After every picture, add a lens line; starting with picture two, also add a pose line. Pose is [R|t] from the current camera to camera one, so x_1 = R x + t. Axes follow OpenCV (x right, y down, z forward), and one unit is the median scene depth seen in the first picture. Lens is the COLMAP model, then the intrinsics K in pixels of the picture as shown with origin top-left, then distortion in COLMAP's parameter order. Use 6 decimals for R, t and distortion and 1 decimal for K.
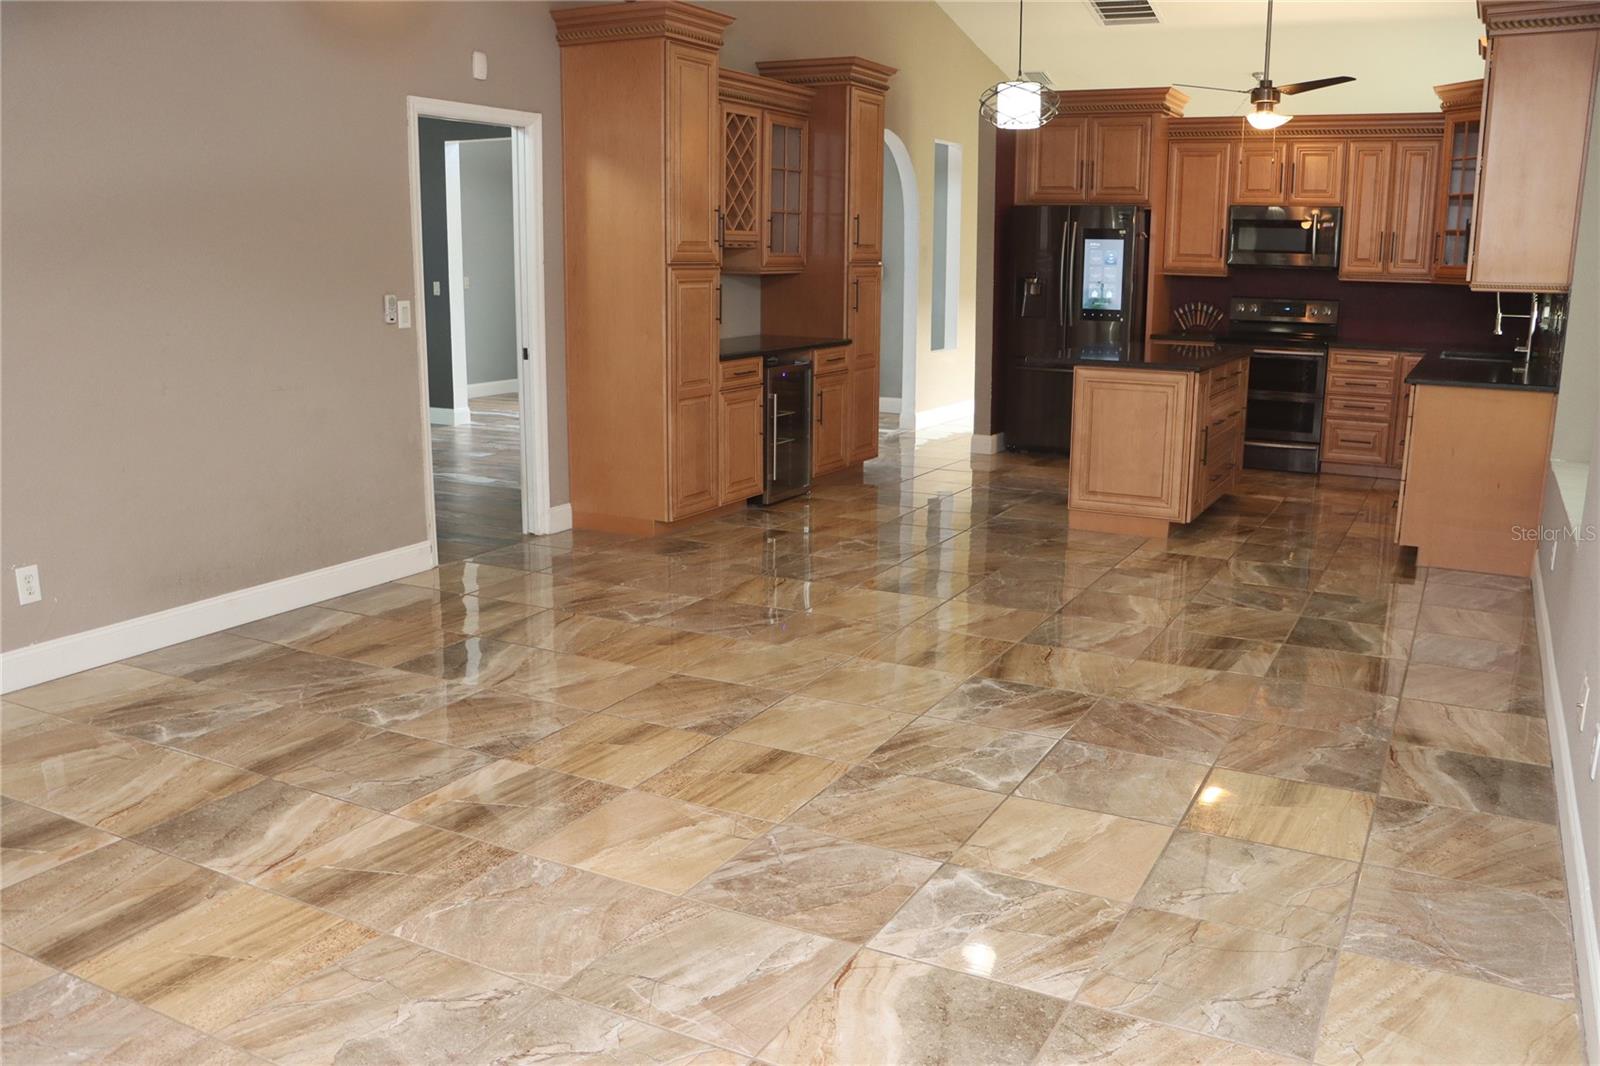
lens RADIAL K [[1315.7, 0, 812.5], [0, 1315.7, 535.9], [0, 0, 1]] dist [-0.174125, 0.142561]
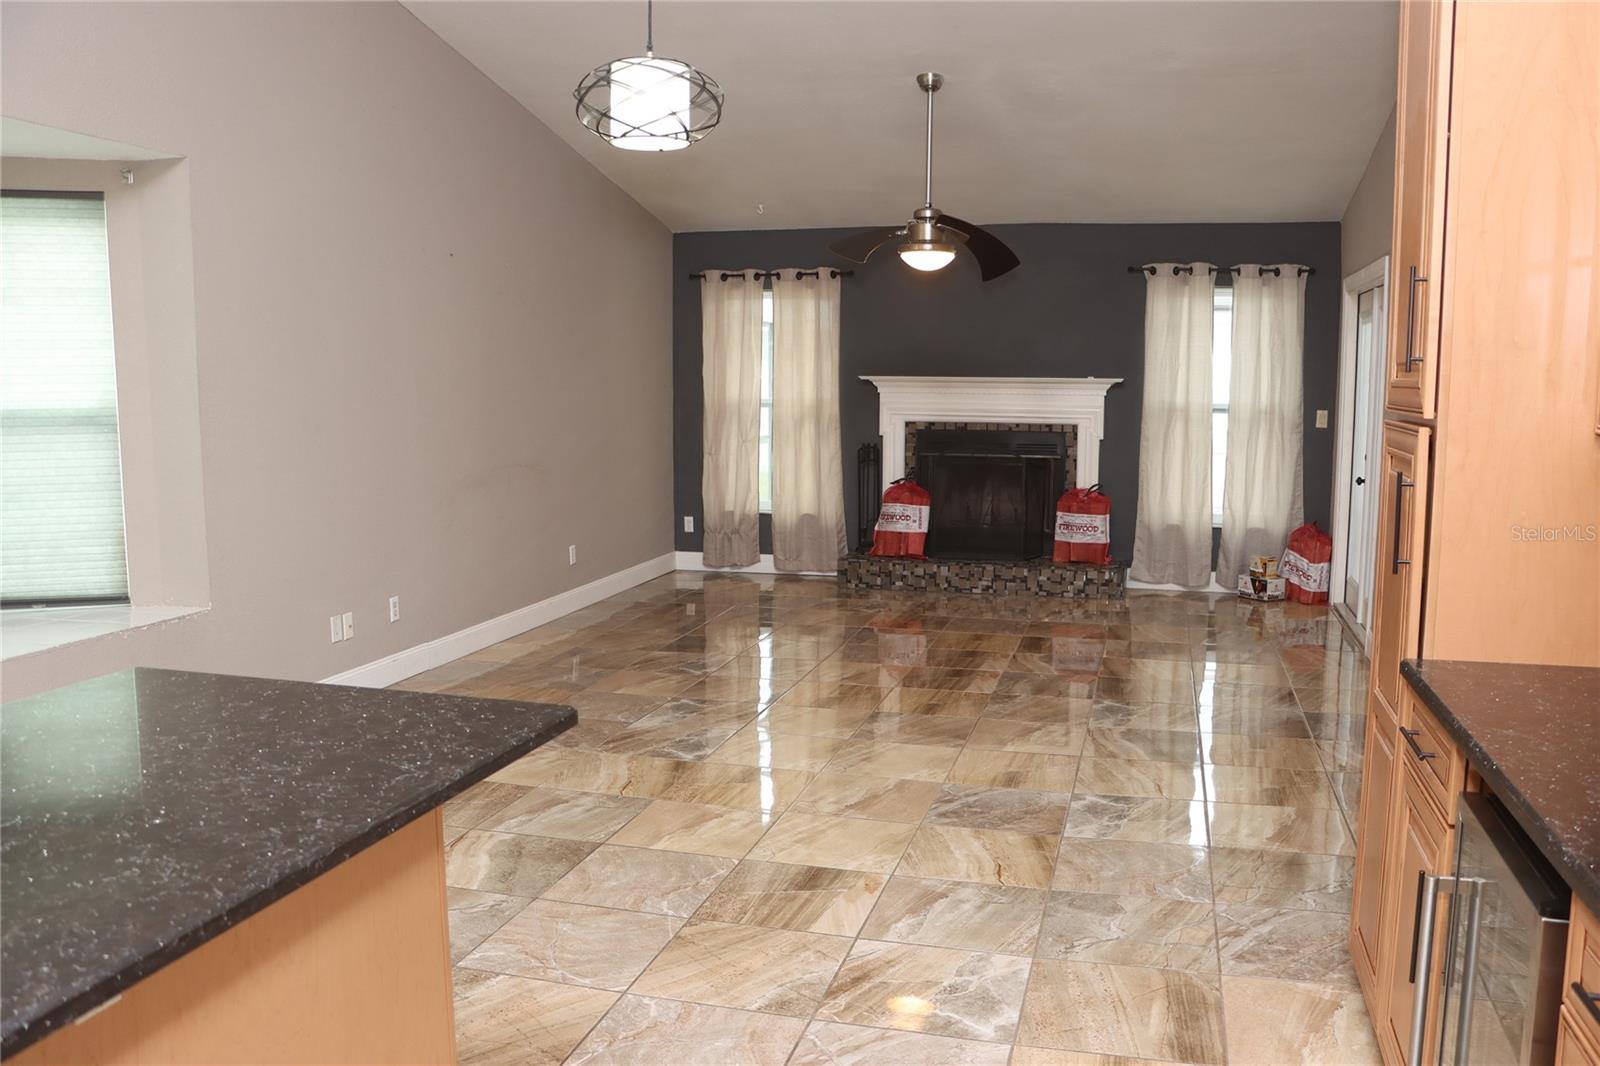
lens RADIAL K [[1315.7, 0, 804.7], [0, 1315.7, 539.3], [0, 0, 1]] dist [-0.174125, 0.142561]
pose [[-0.976292, 0.015230, -0.215922, 0.149632], [-0.057030, 0.944179, 0.324458, -0.234712], [0.208811, 0.329079, -0.920926, 1.081008]]
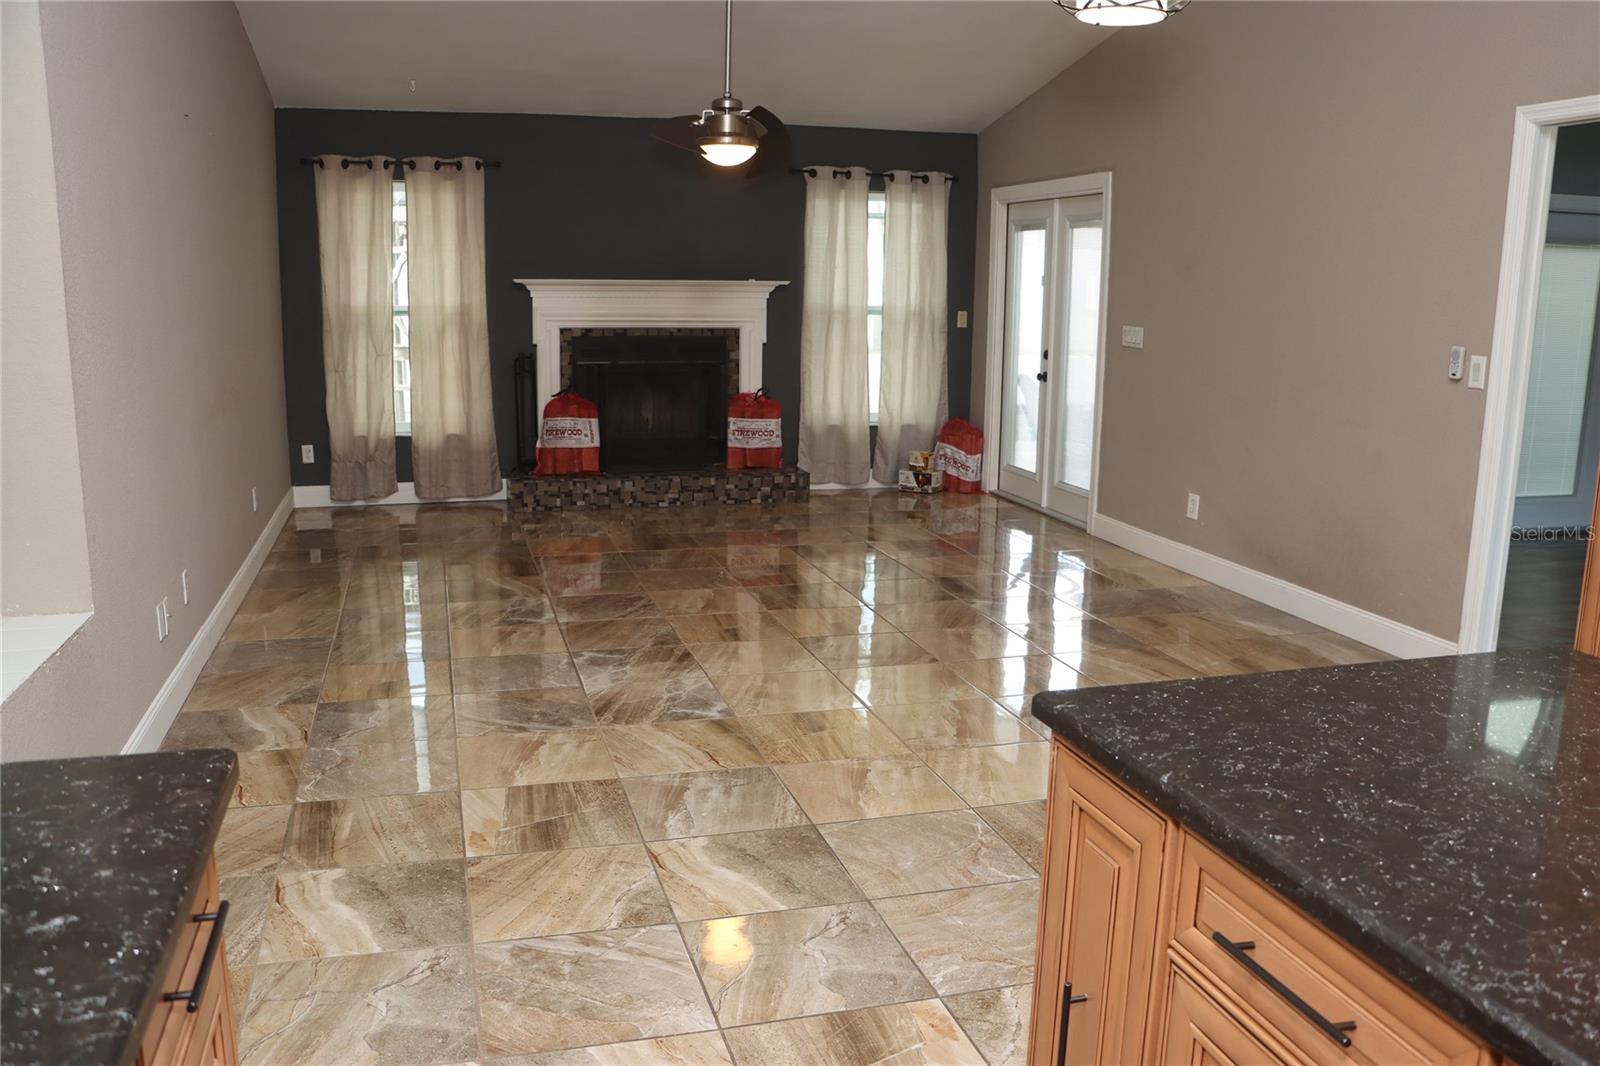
lens RADIAL K [[1315.7, 0, 799.5], [0, 1315.7, 533.1], [0, 0, 1]] dist [-0.174125, 0.142561]
pose [[-0.724860, 0.111072, -0.679883, 0.402584], [-0.164922, 0.930239, 0.327806, -0.189122], [0.668863, 0.349741, -0.655975, 0.892321]]
